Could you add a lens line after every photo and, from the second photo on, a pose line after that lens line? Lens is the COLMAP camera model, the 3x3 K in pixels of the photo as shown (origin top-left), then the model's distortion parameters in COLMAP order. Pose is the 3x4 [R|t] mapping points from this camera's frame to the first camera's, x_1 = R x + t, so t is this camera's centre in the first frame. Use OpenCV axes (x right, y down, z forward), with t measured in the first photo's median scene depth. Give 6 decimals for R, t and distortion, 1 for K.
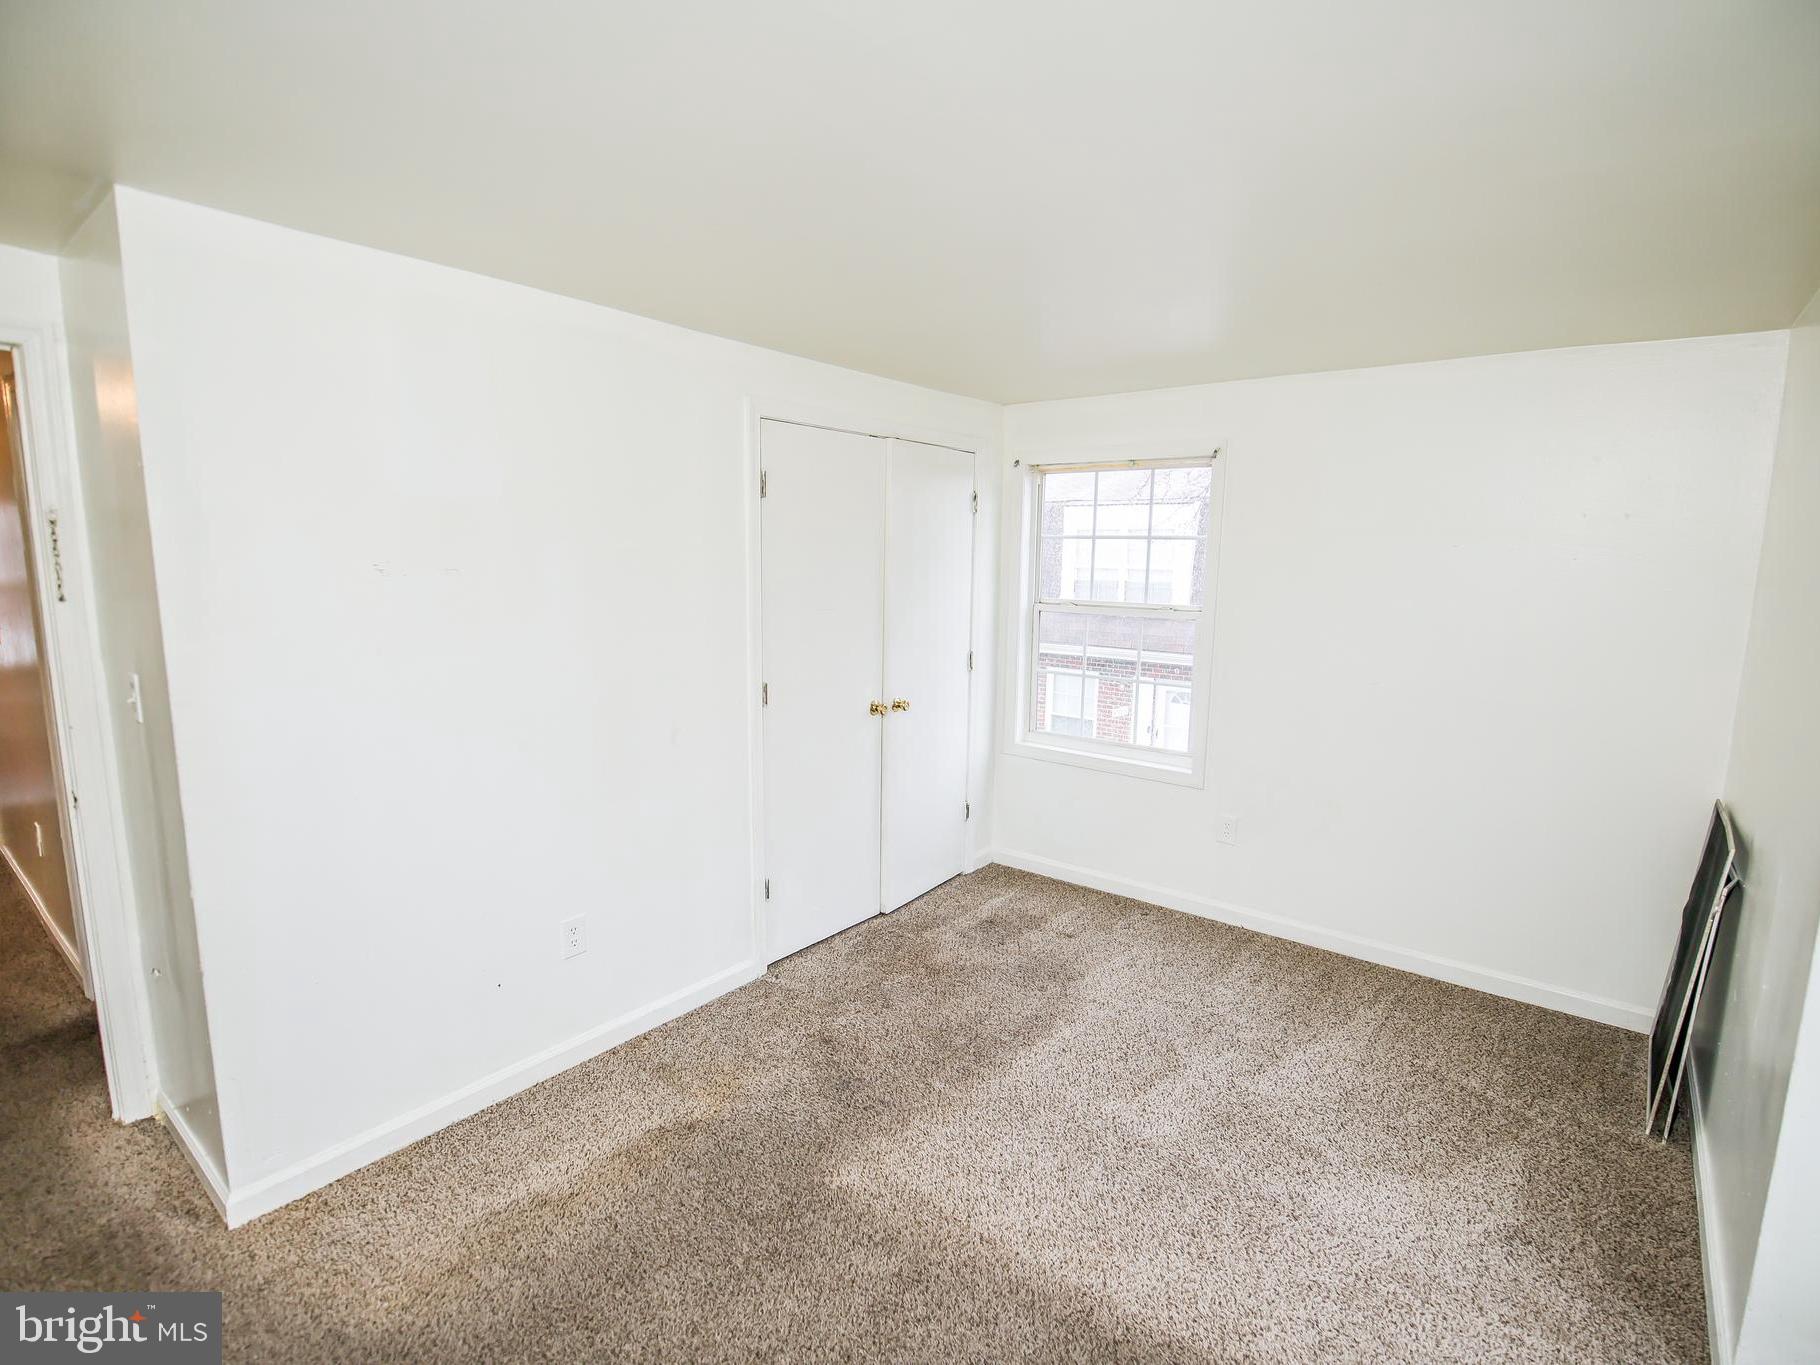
lens RADIAL K [[880.7, 0, 912.9], [0, 880.7, 678.8], [0, 0, 1]] dist [-0.001553, -0.007813]
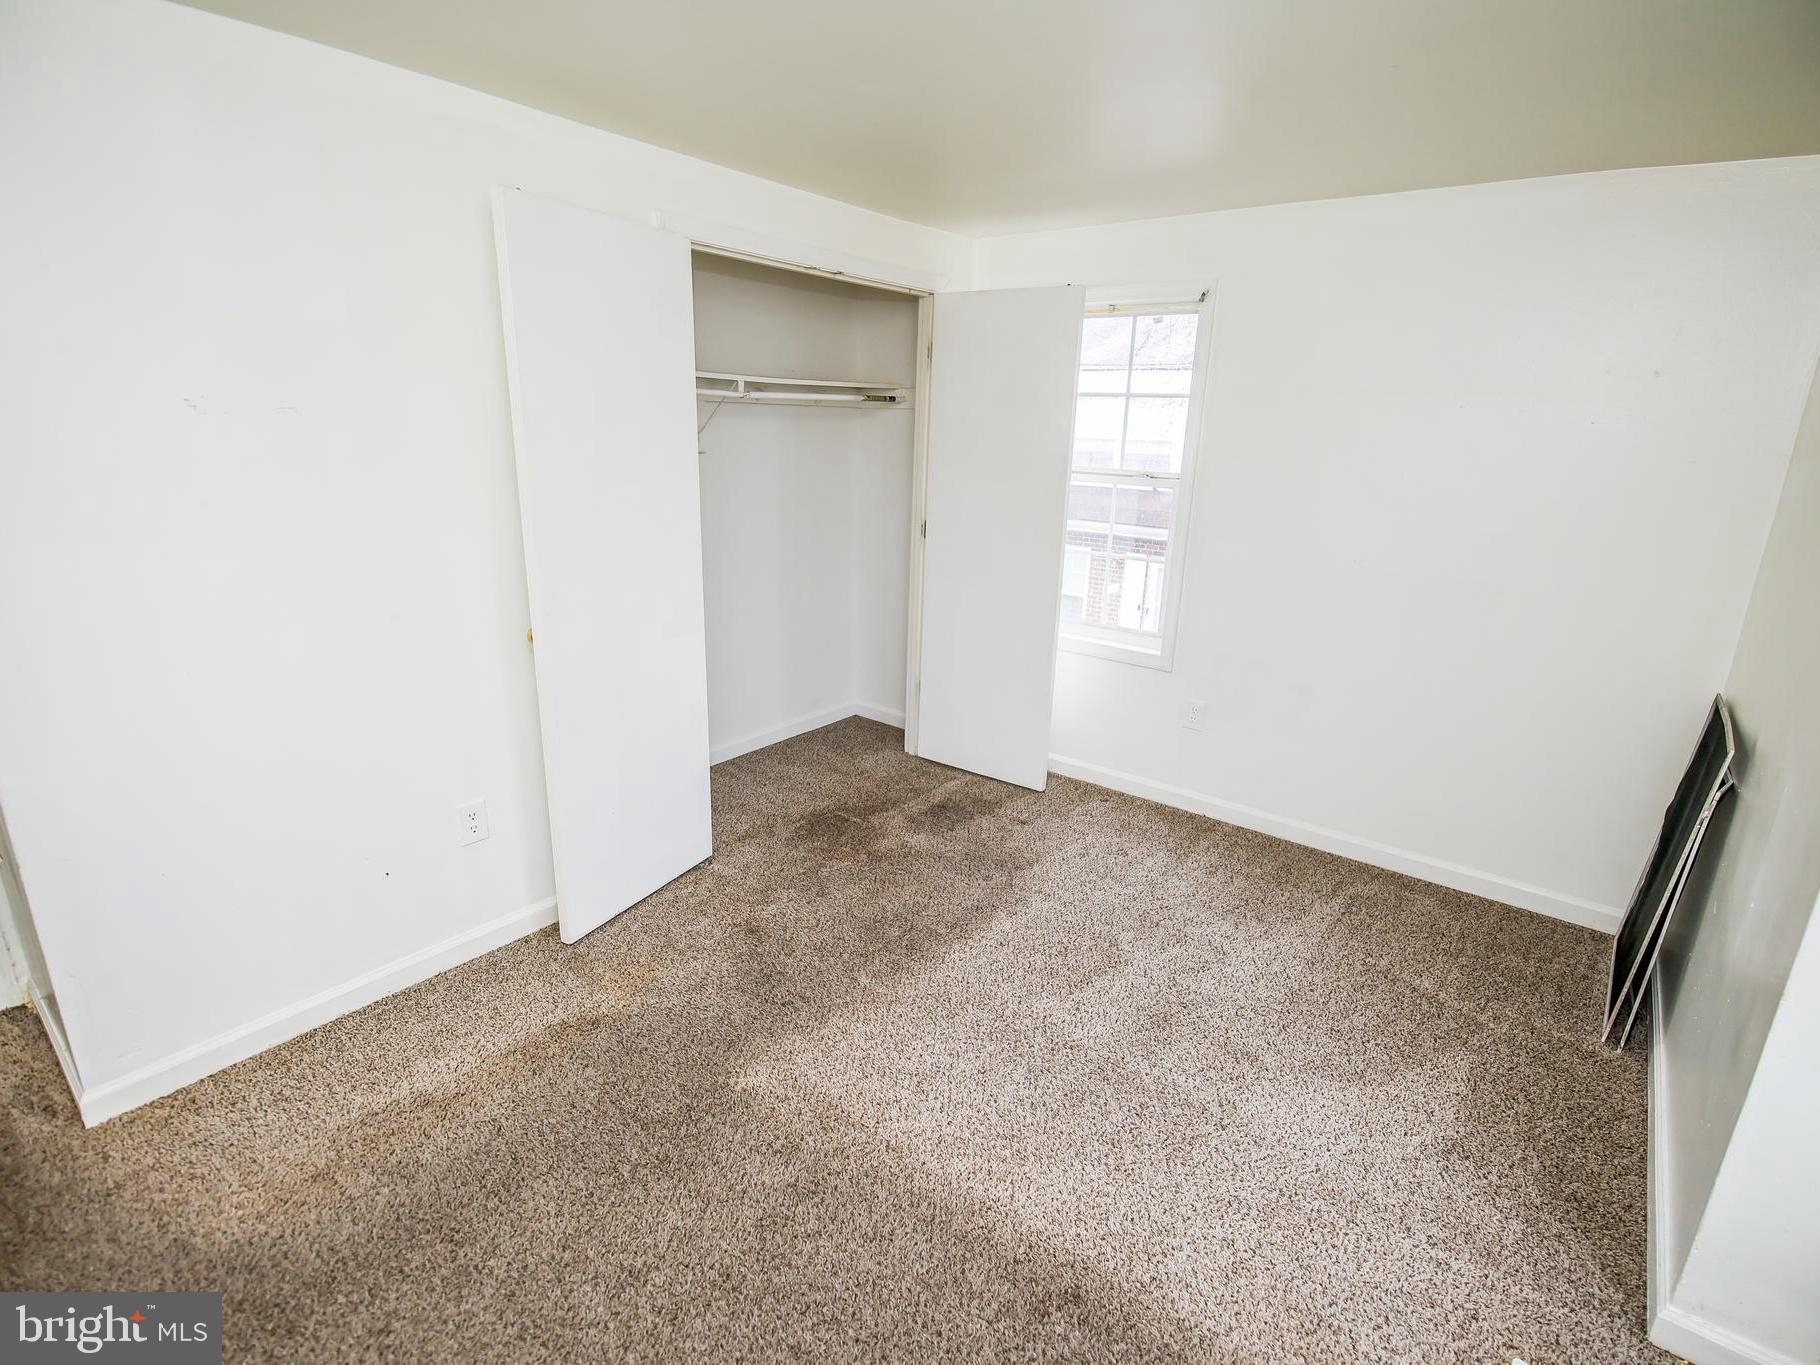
lens RADIAL K [[880.7, 0, 916.0], [0, 880.7, 669.8], [0, 0, 1]] dist [-0.001553, -0.007813]
pose [[0.999860, 0.014553, 0.008283, 0.084645], [-0.015516, 0.991195, 0.131497, 0.005402], [-0.006296, -0.131607, 0.991282, 0.120156]]
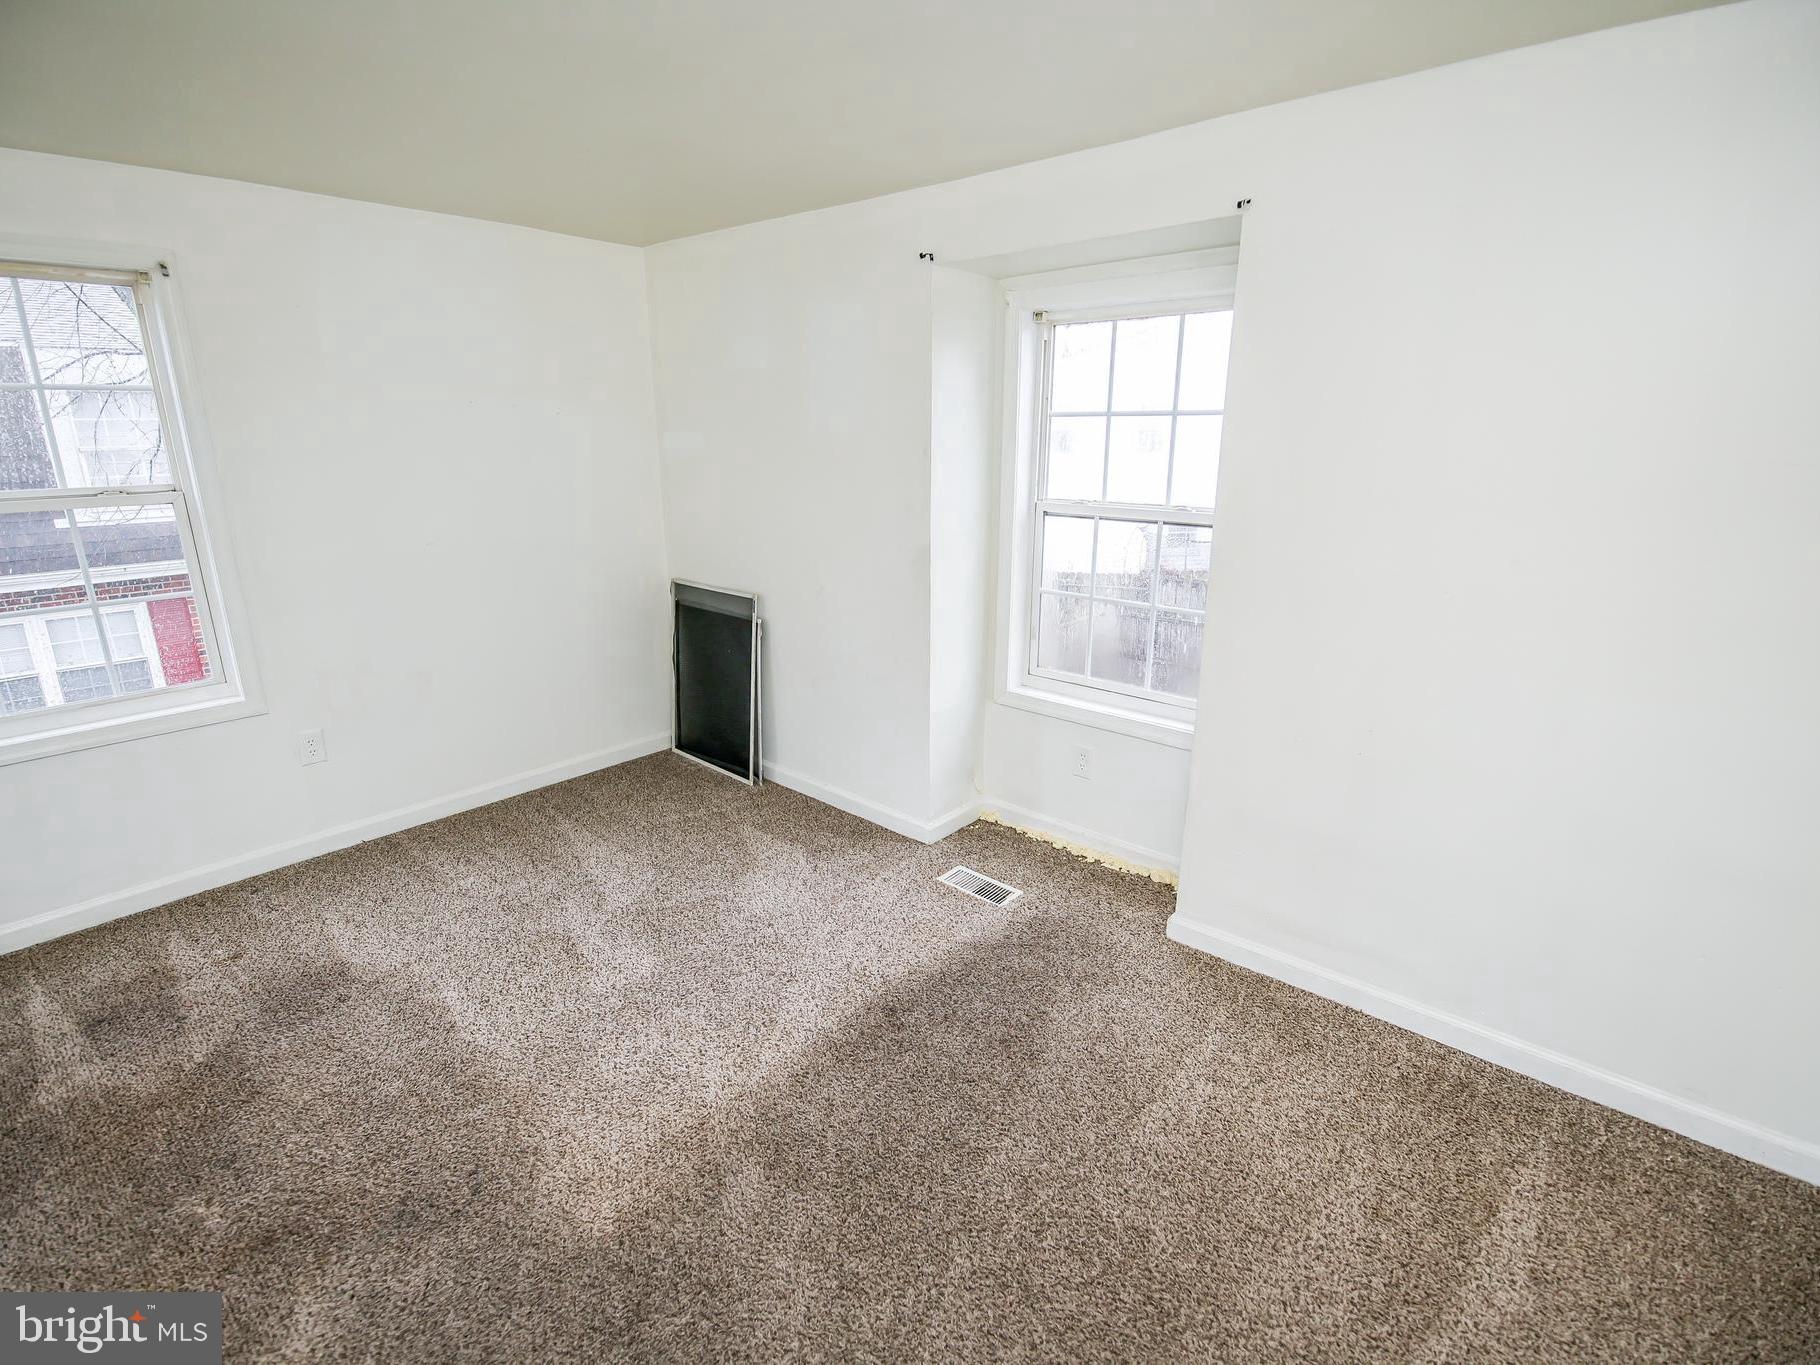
lens RADIAL K [[880.7, 0, 904.9], [0, 880.7, 684.5], [0, 0, 1]] dist [-0.001553, -0.007813]
pose [[0.066032, -0.296366, 0.952789, -0.672801], [0.143917, 0.947718, 0.284815, -0.076254], [-0.987384, 0.118315, 0.105232, 0.584433]]
